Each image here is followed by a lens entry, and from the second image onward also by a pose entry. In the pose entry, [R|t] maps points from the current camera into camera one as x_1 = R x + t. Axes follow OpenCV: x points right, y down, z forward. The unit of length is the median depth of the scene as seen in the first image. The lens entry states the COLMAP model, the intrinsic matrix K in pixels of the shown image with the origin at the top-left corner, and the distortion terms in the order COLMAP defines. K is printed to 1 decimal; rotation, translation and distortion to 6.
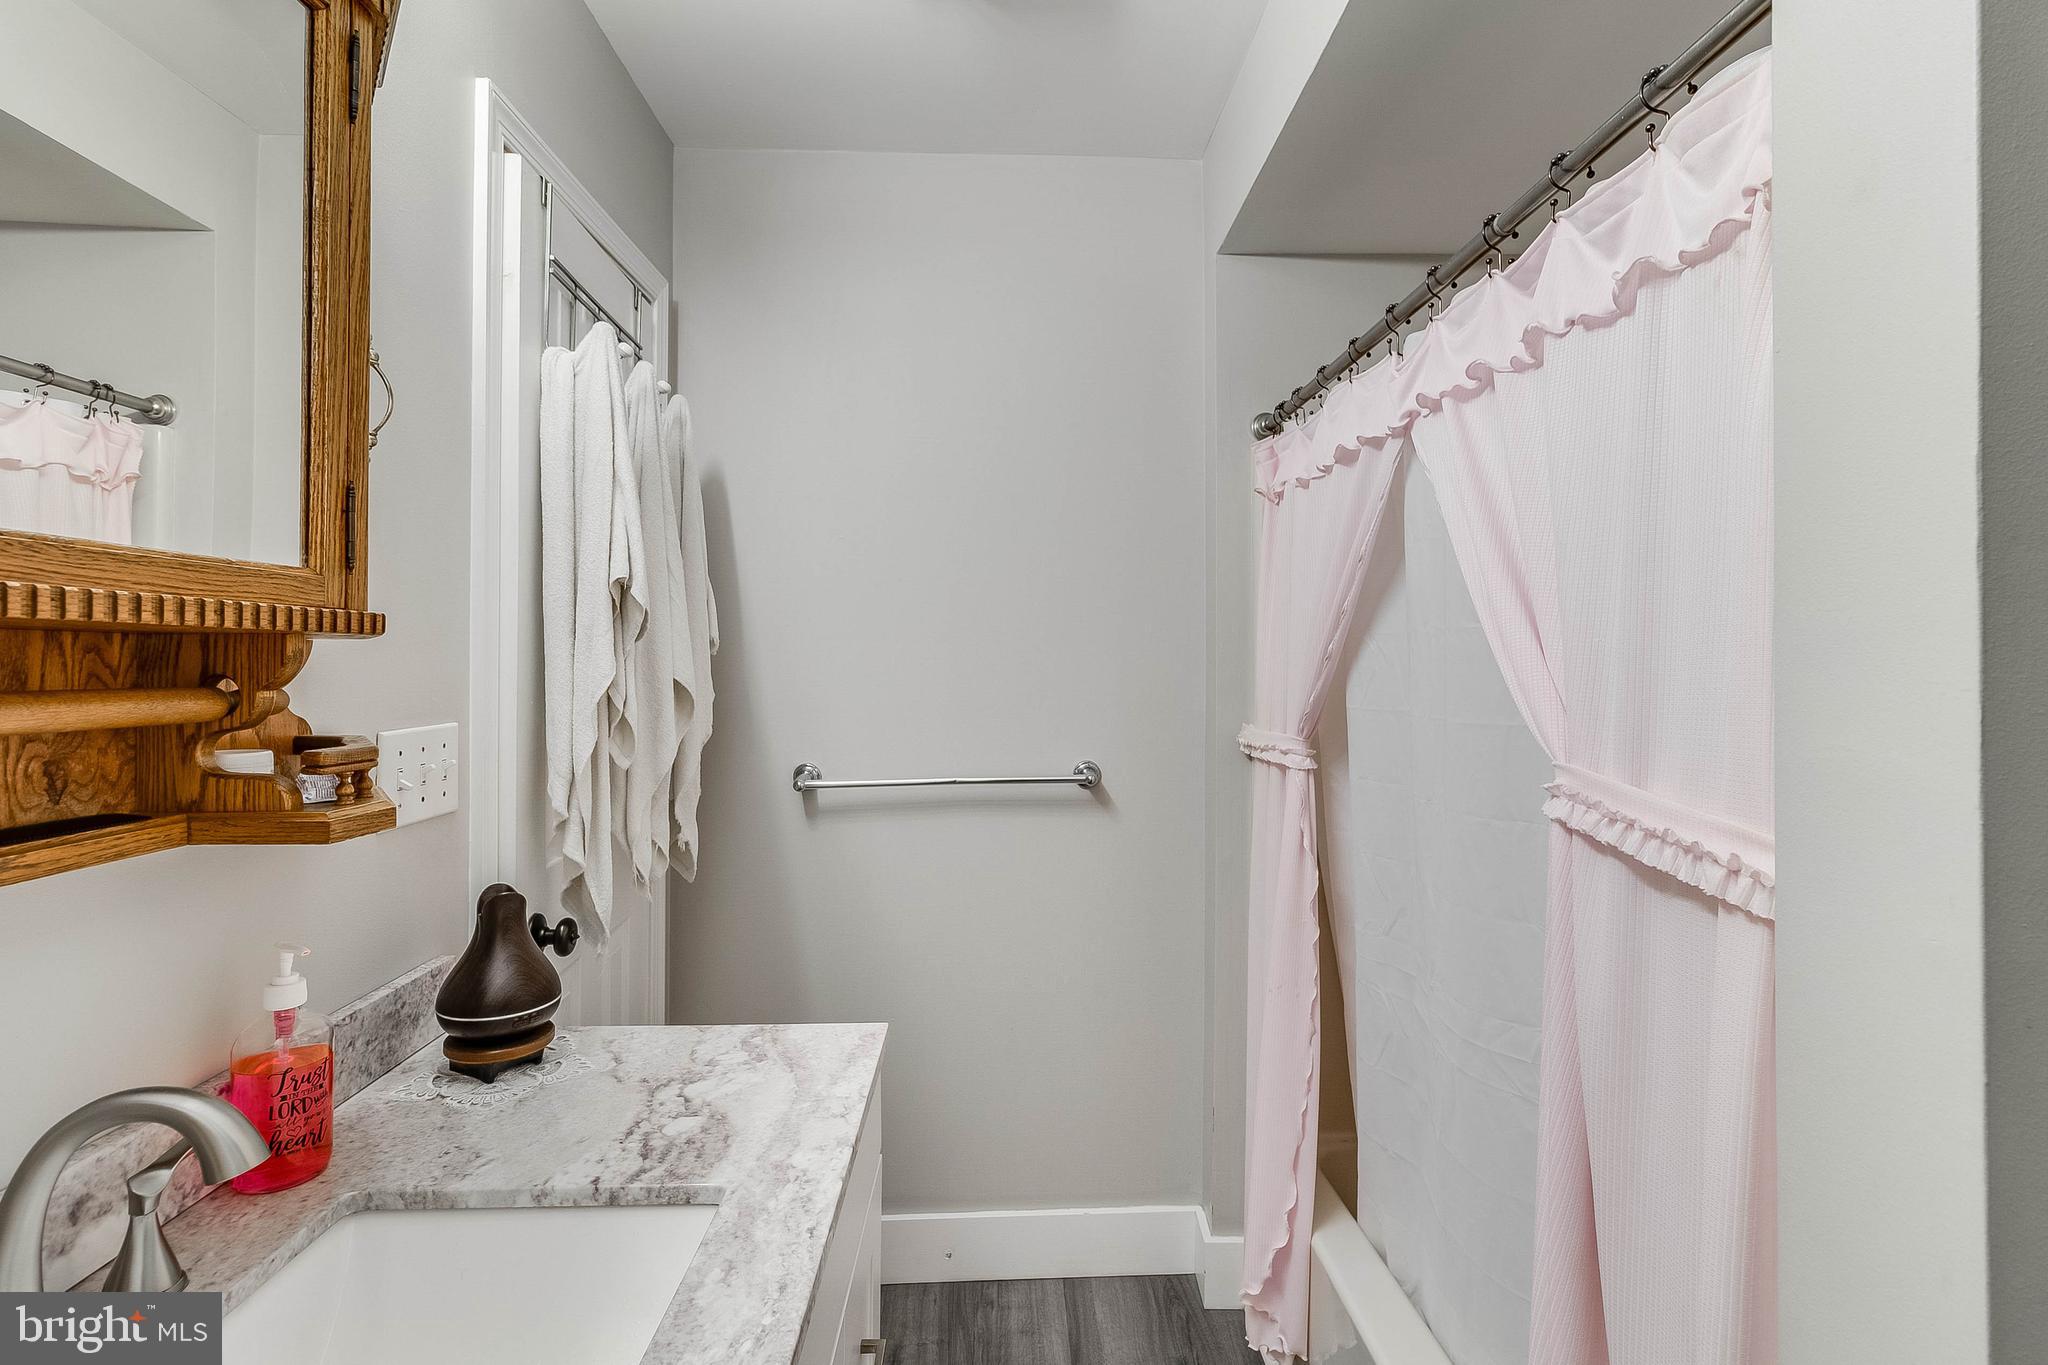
lens RADIAL K [[958.9, 0, 1024.7], [0, 958.9, 670.9], [0, 0, 1]] dist [0.000239, -0.000185]
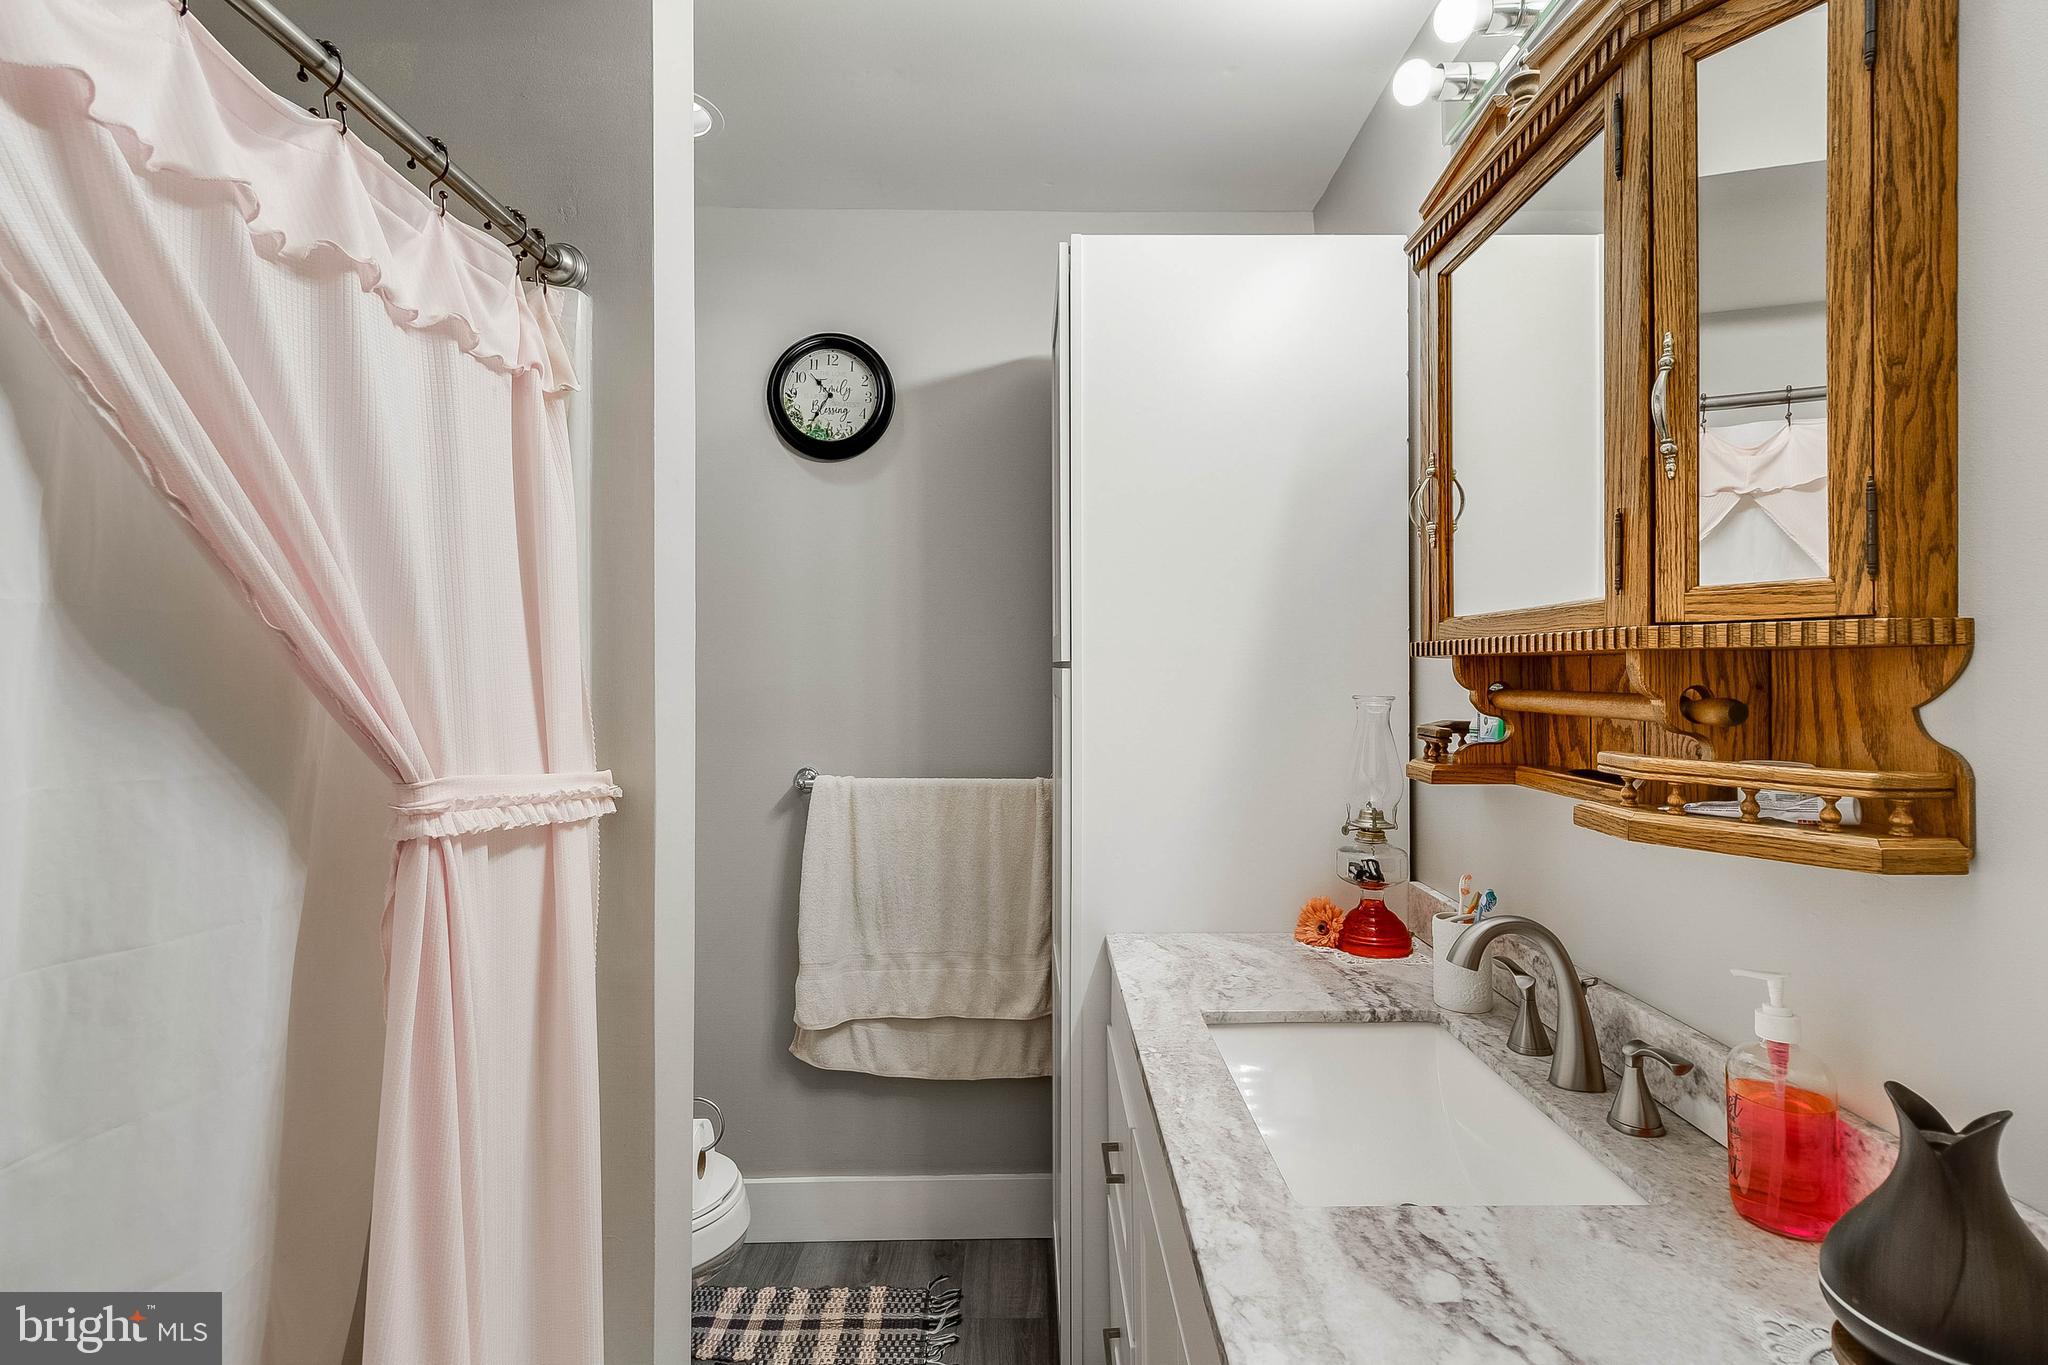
lens RADIAL K [[958.9, 0, 1026.1], [0, 958.9, 676.3], [0, 0, 1]] dist [0.000239, -0.000185]
pose [[-0.999414, -0.002854, 0.034109, -0.059910], [-0.002439, 0.999923, 0.012206, -0.018283], [-0.034141, 0.012116, -0.999344, 1.940842]]
